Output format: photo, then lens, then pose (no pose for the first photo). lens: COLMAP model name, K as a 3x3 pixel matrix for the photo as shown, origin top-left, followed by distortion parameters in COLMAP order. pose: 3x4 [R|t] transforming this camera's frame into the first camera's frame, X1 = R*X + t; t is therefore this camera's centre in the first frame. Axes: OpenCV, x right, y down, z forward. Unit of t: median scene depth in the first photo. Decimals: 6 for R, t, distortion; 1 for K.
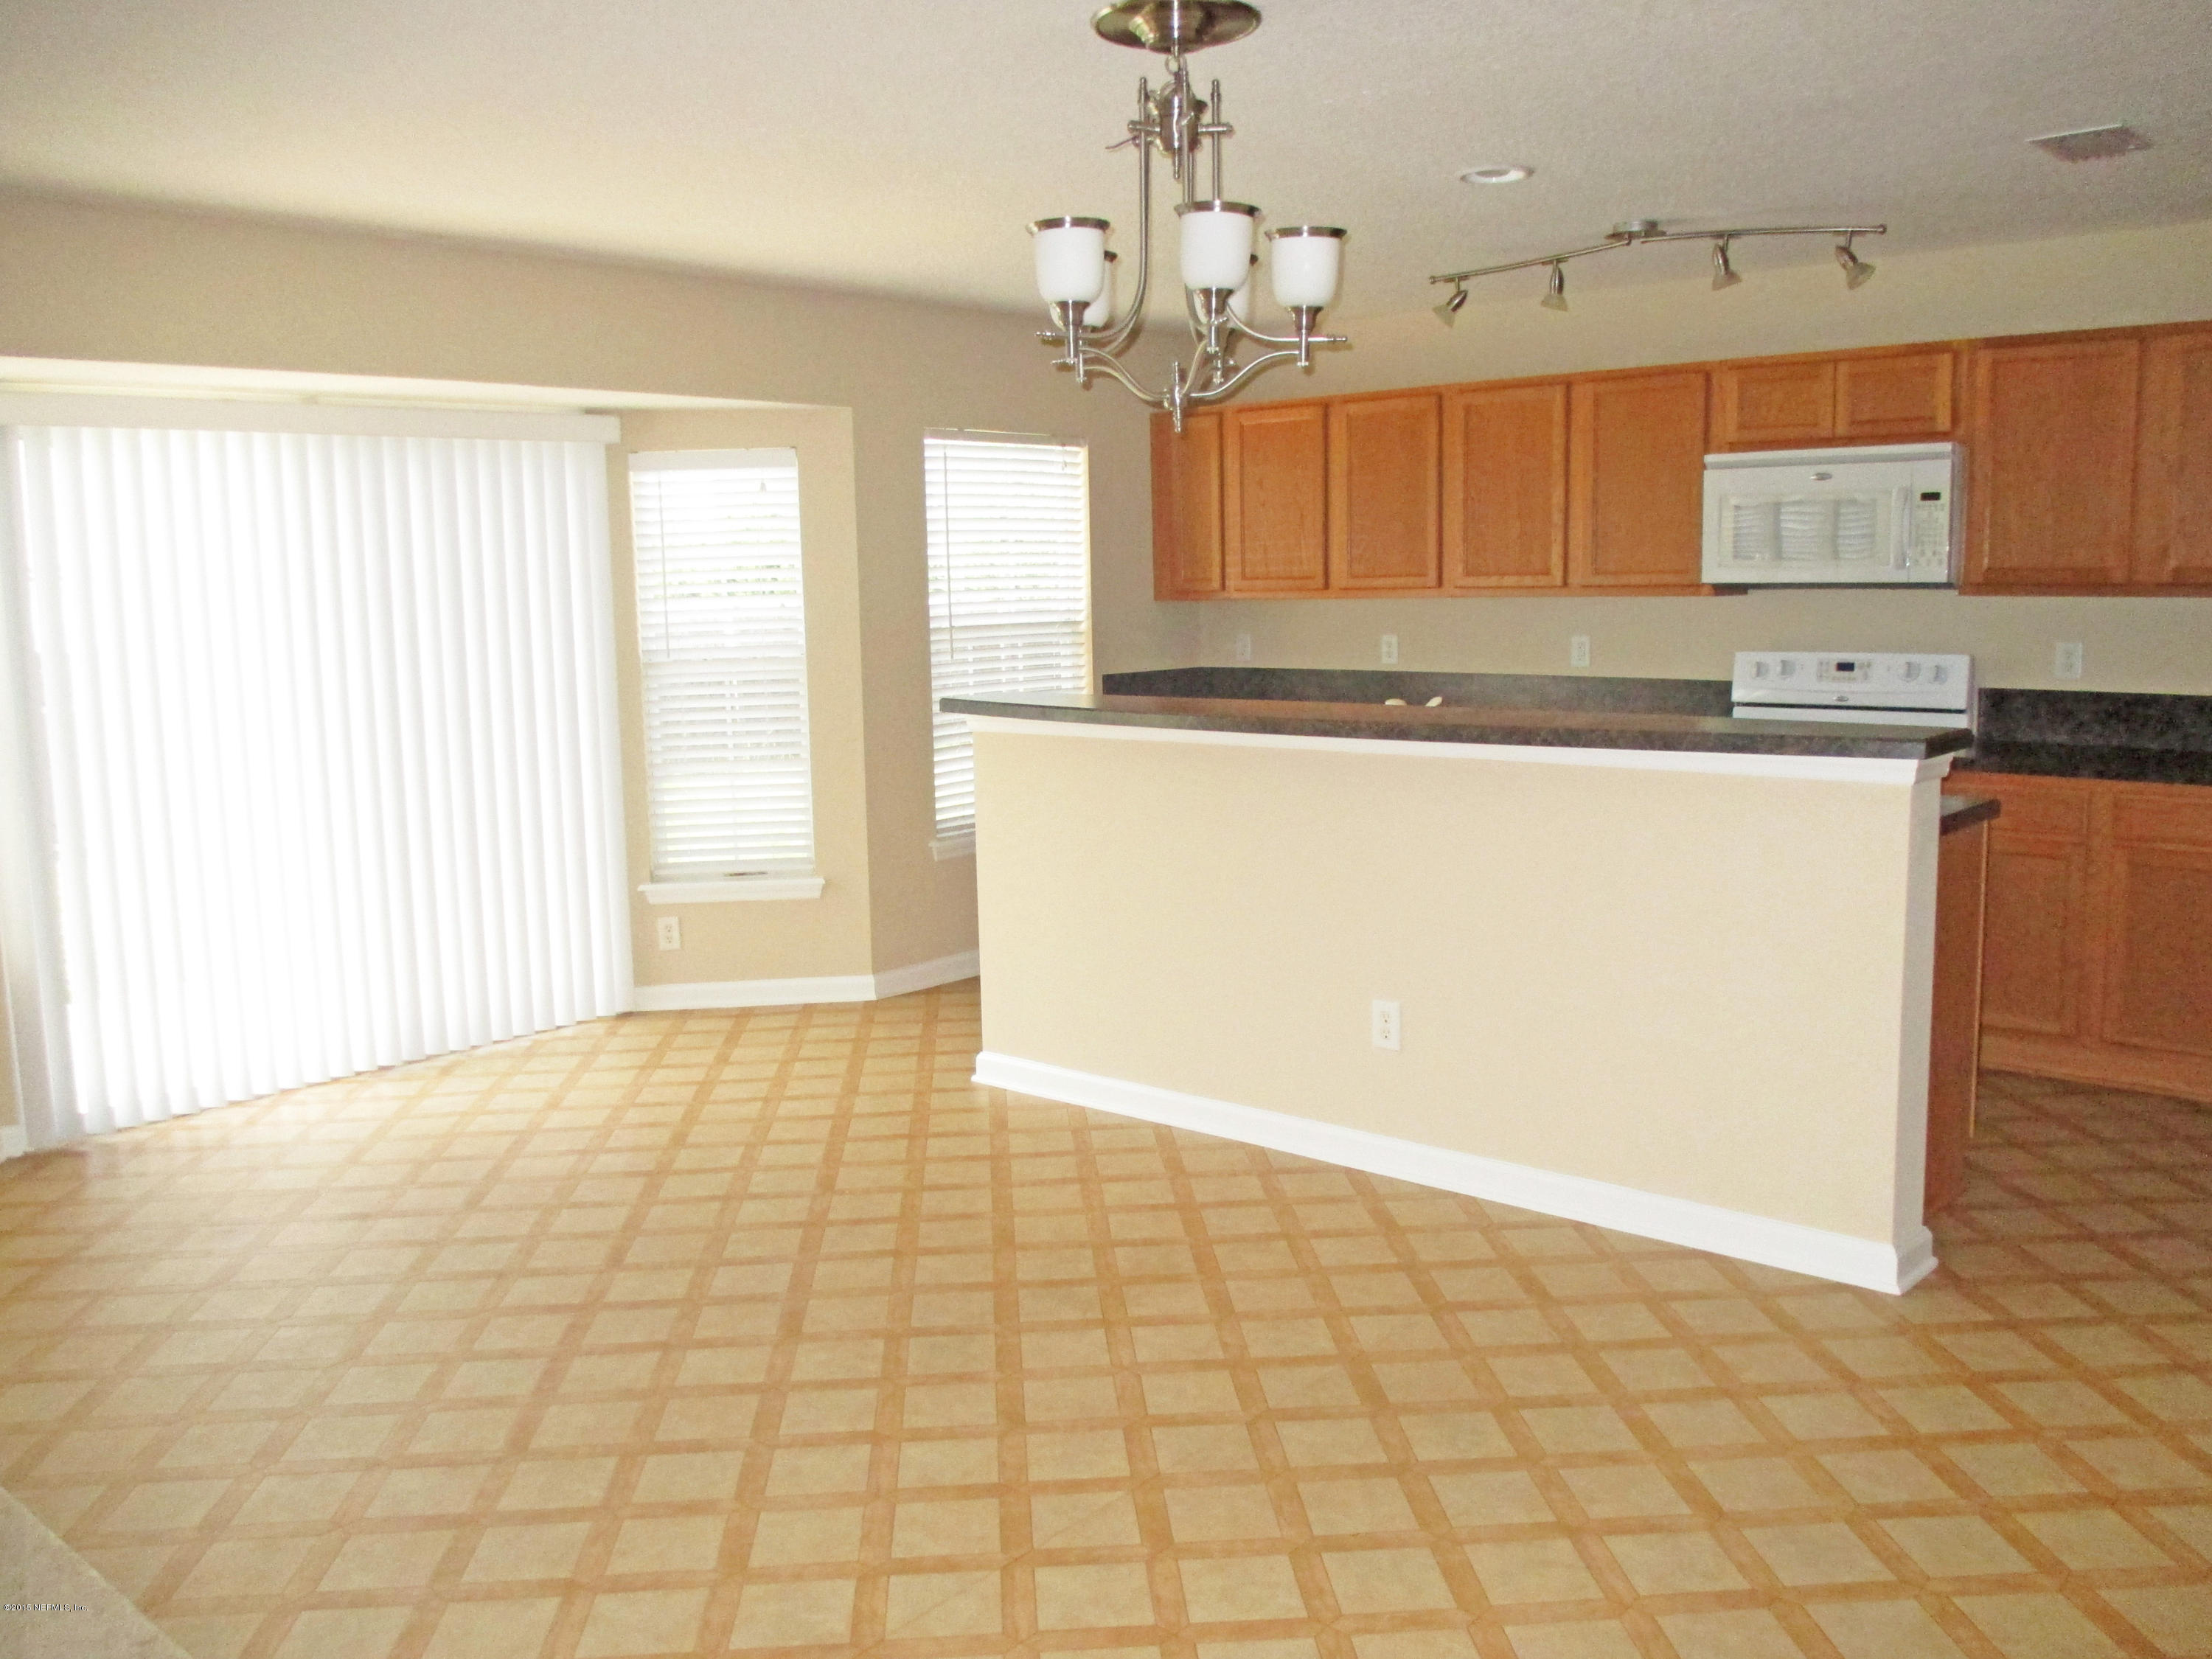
lens RADIAL K [[1858.3, 0, 1107.3], [0, 1858.3, 813.5], [0, 0, 1]] dist [-0.013793, 0.005810]
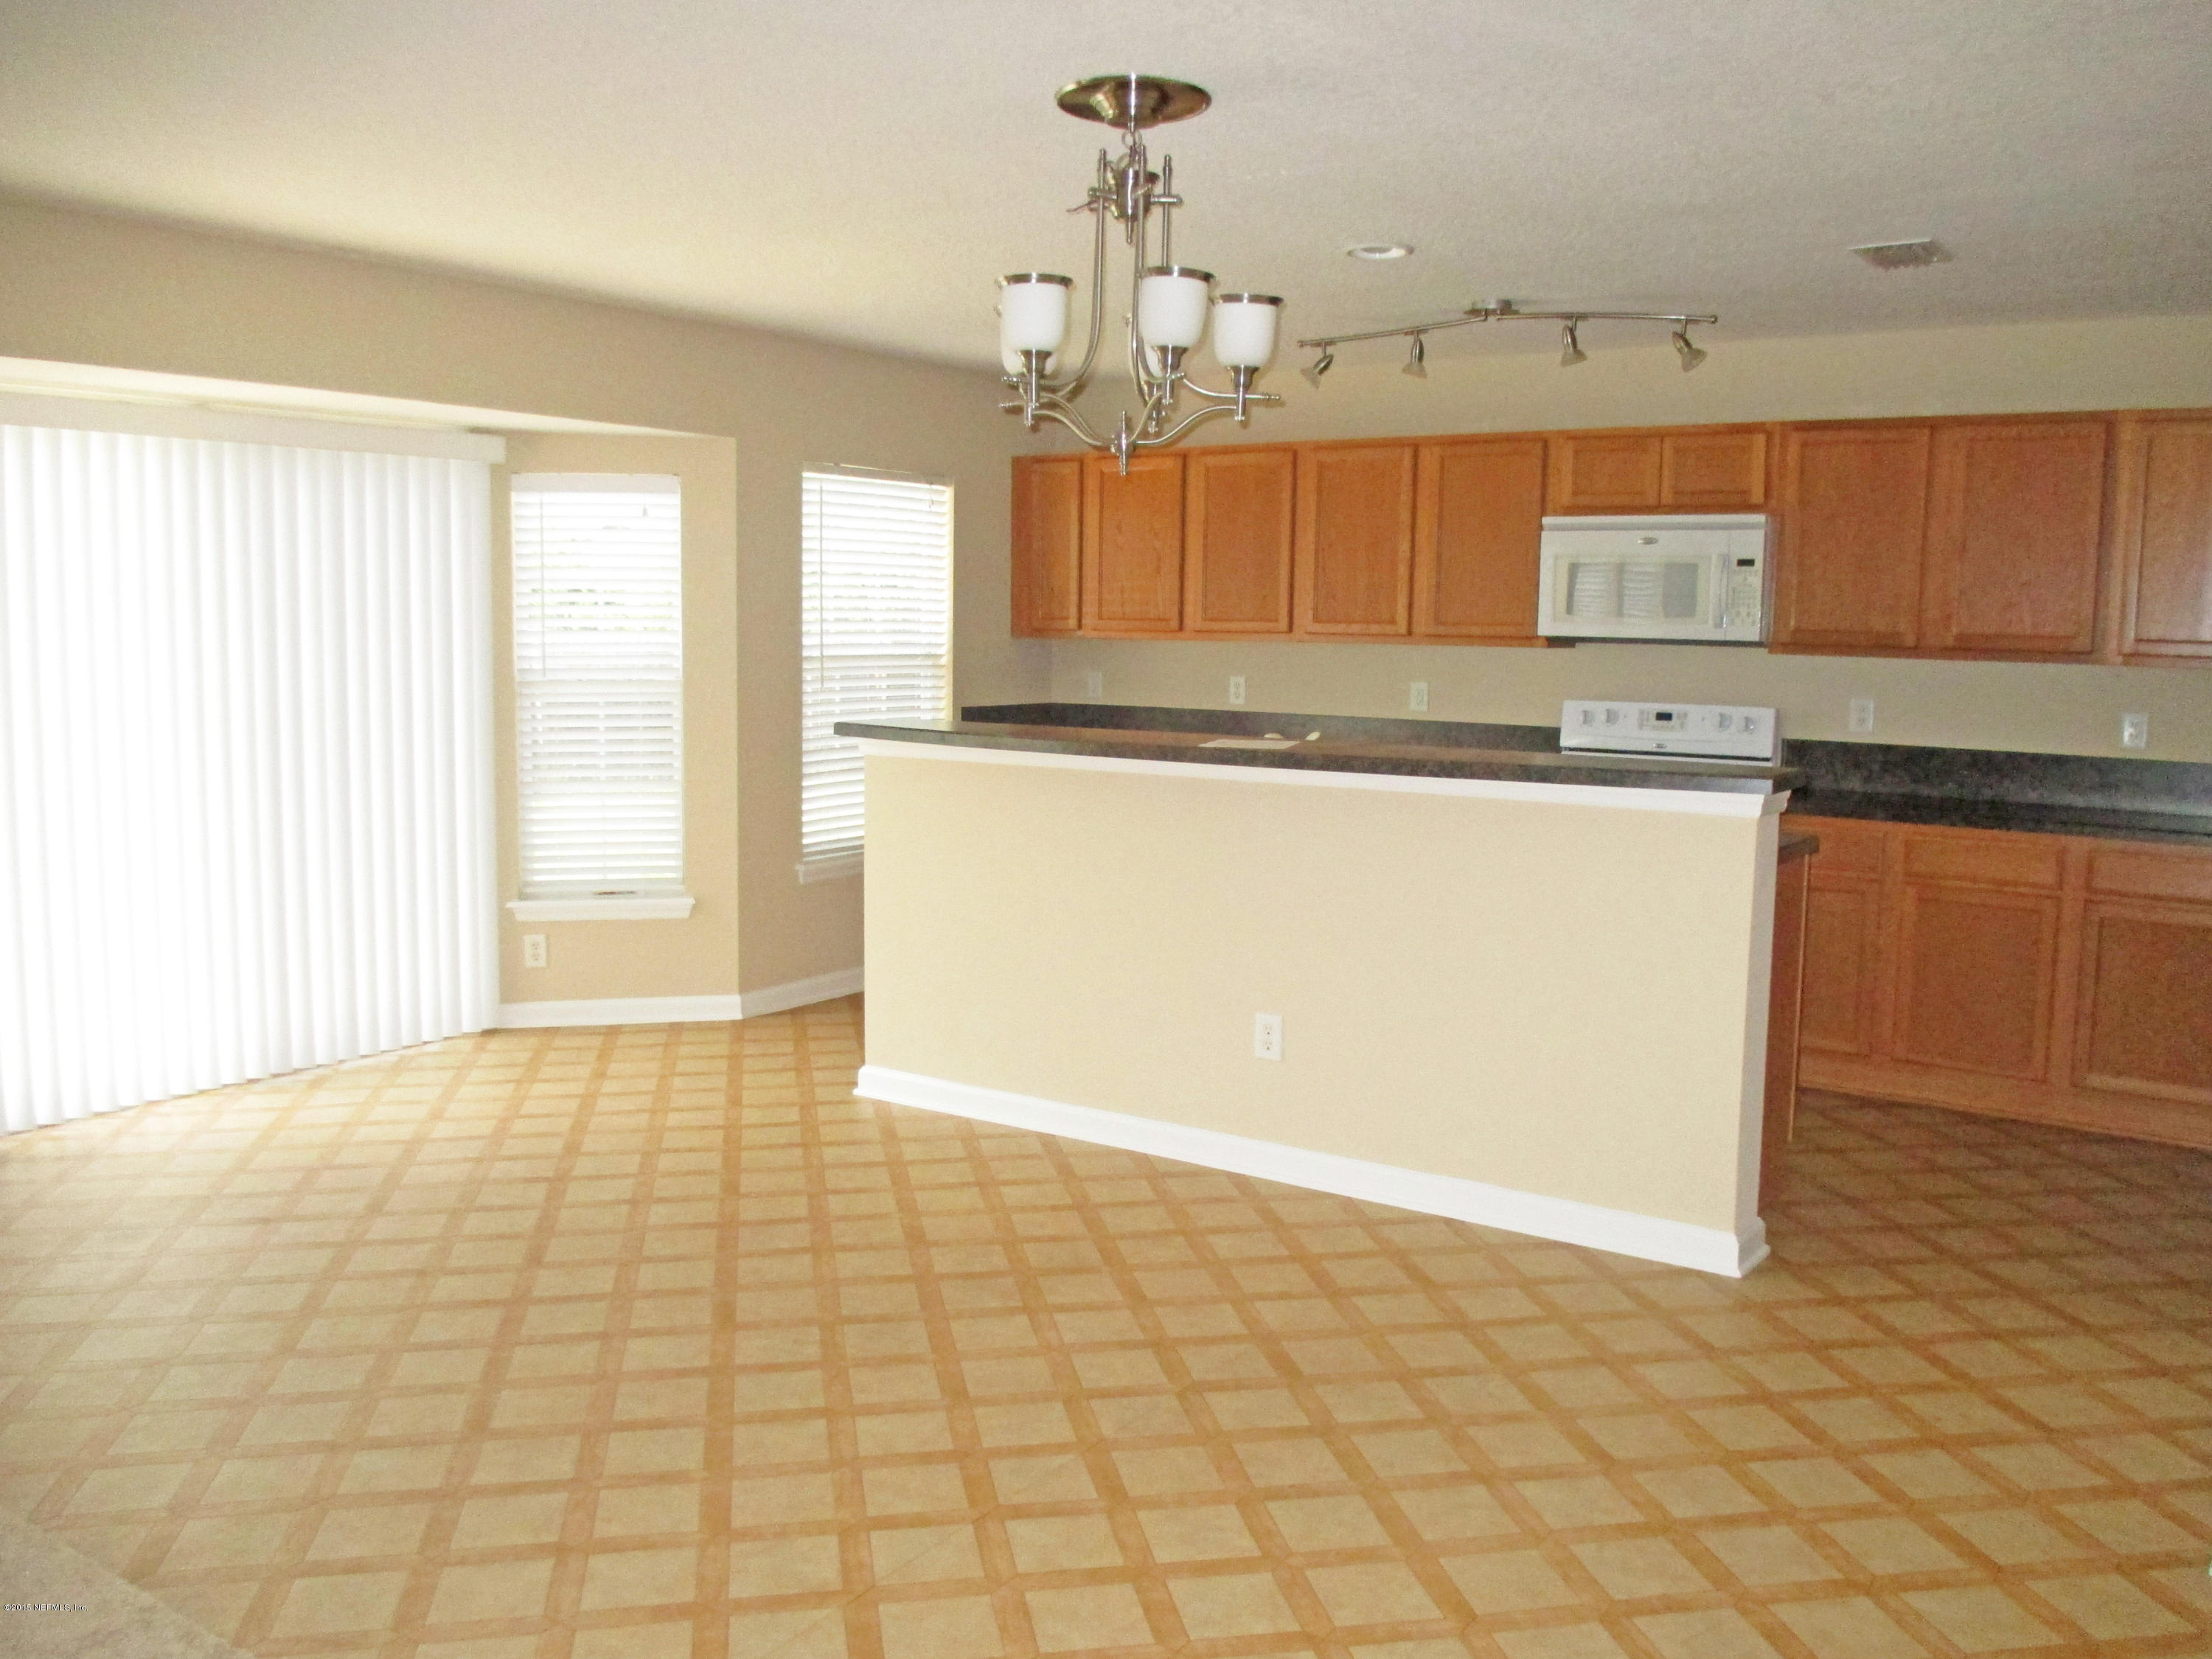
lens RADIAL K [[1858.3, 0, 1108.2], [0, 1858.3, 818.4], [0, 0, 1]] dist [-0.013793, 0.005810]
pose [[0.992649, 0.020561, 0.119267, -0.062779], [-0.018064, 0.999595, -0.021979, 0.011925], [-0.119670, 0.019663, 0.992619, -0.045080]]
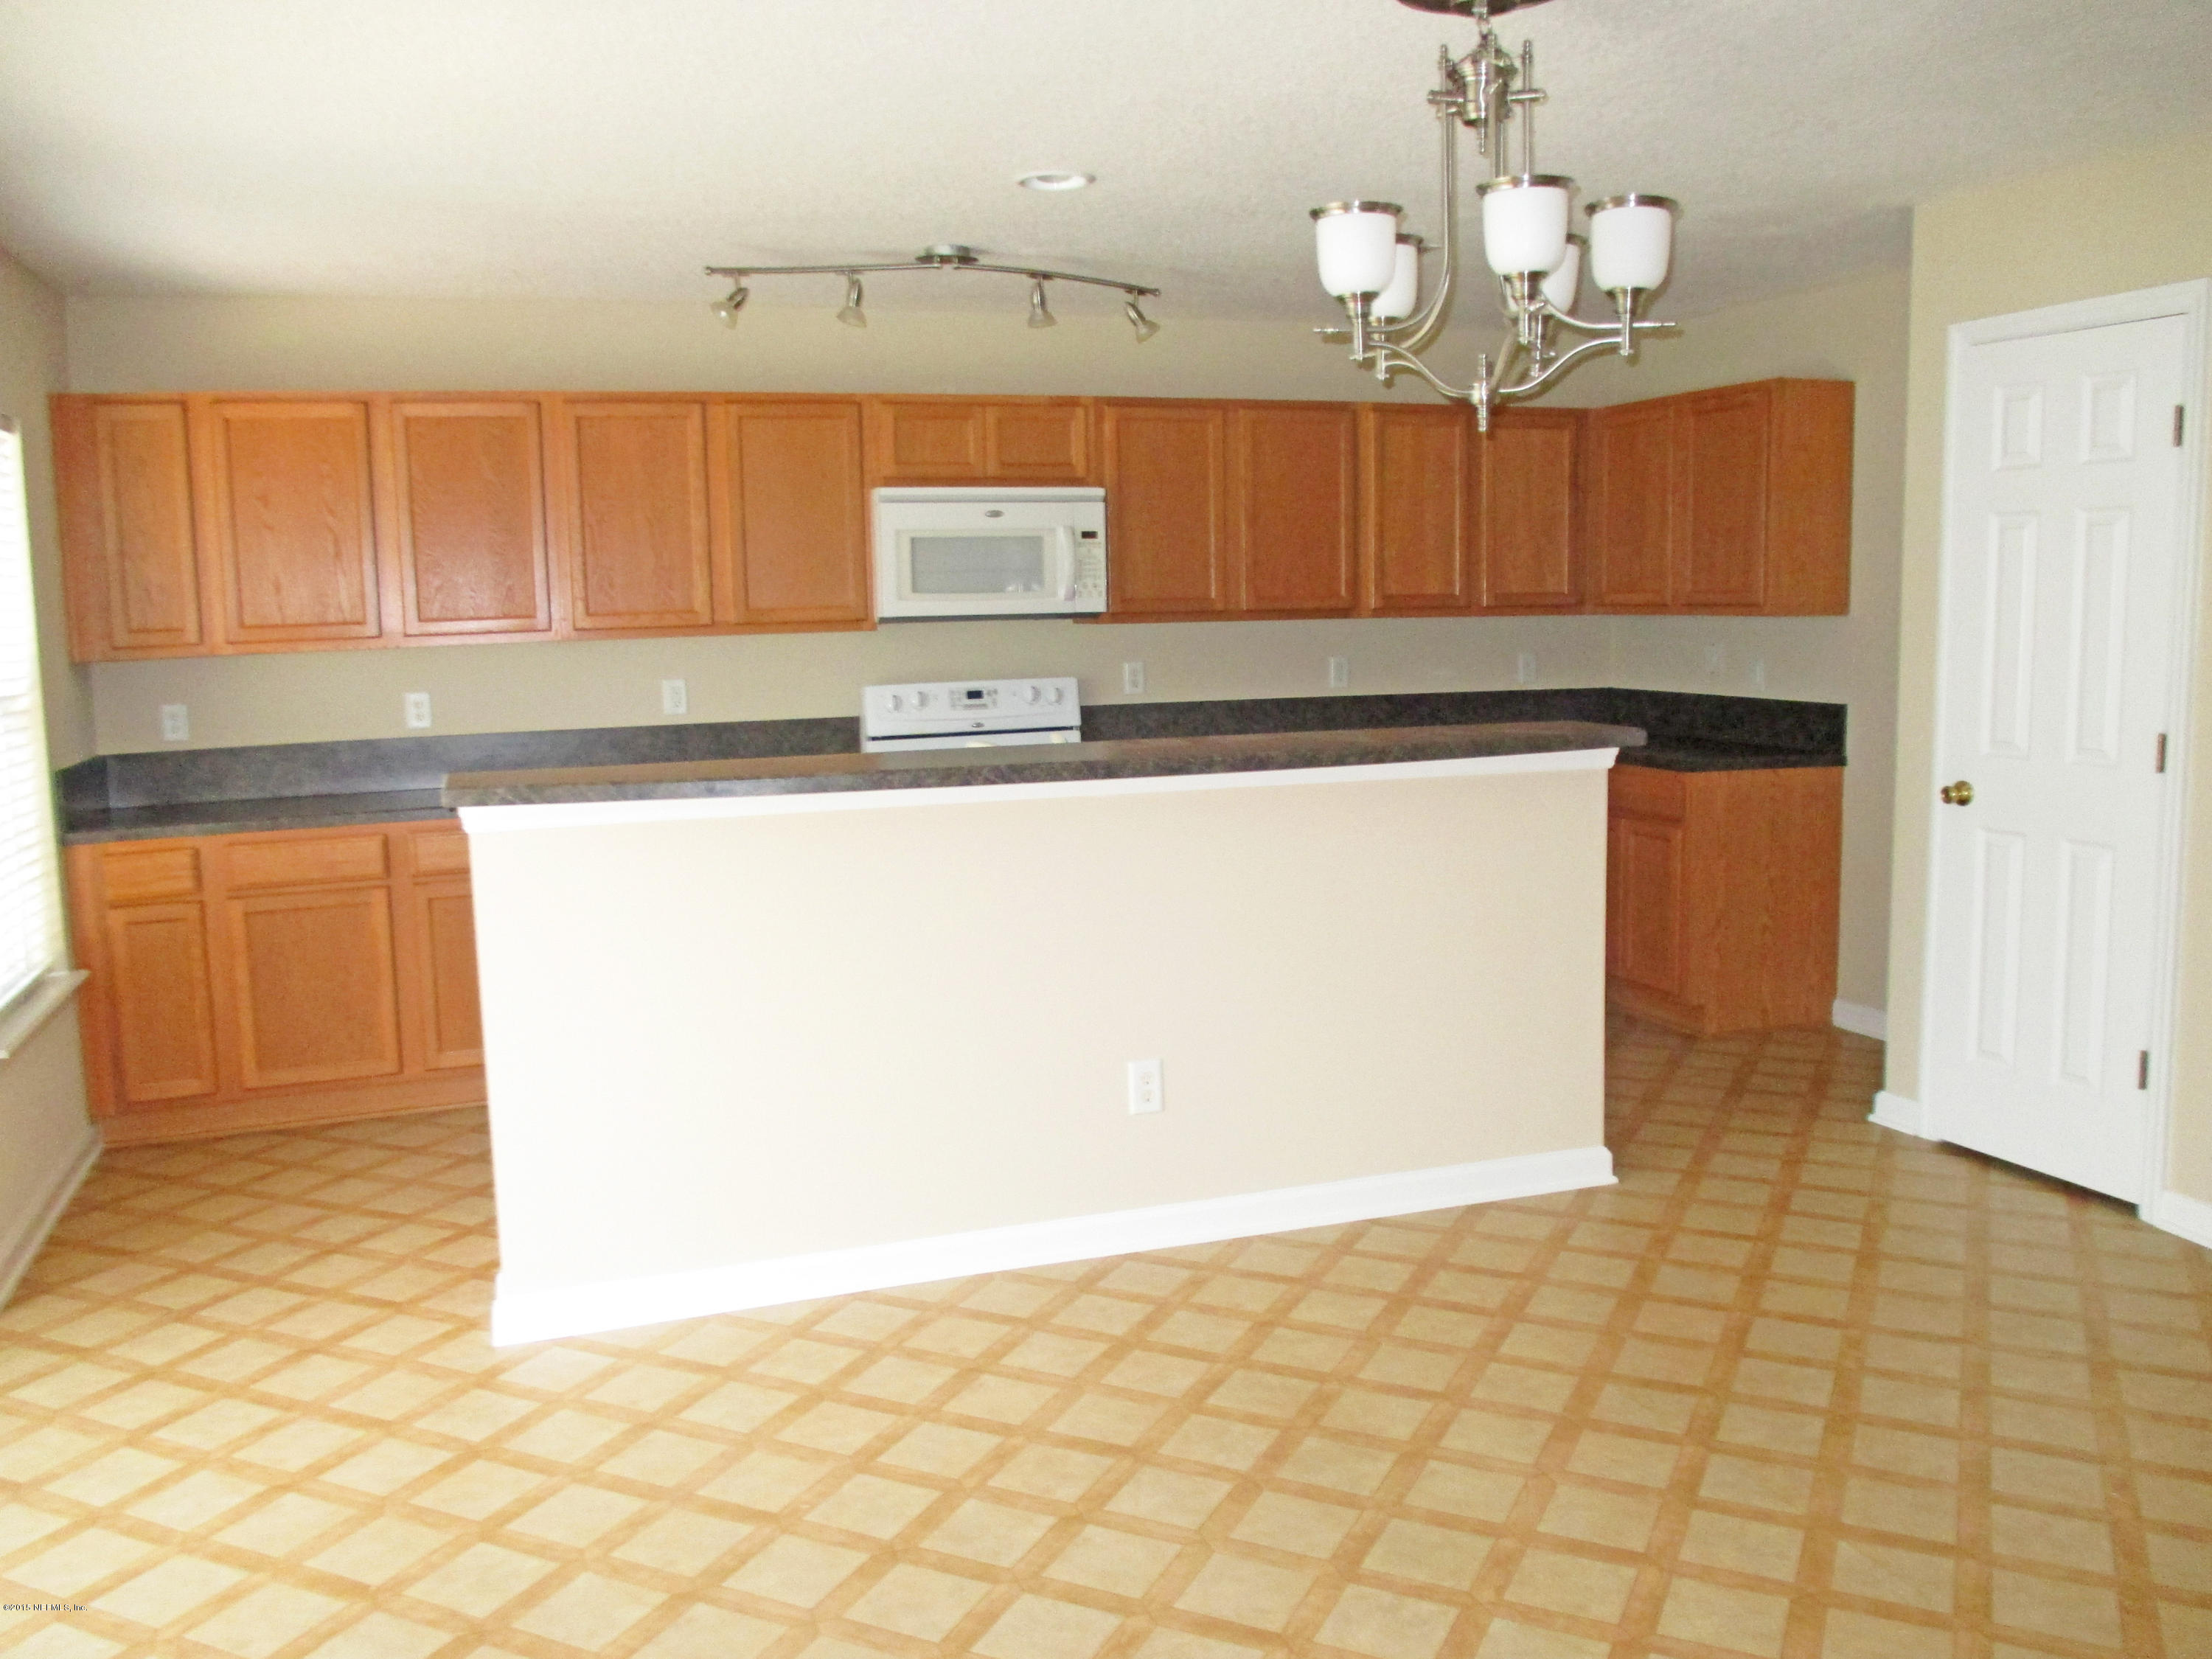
lens RADIAL K [[1858.3, 0, 1099.1], [0, 1858.3, 821.2], [0, 0, 1]] dist [-0.013793, 0.005810]
pose [[0.505593, -0.102732, 0.856634, -0.563440], [0.126750, 0.990957, 0.044032, -0.053416], [-0.853411, 0.086316, 0.514042, 0.471886]]
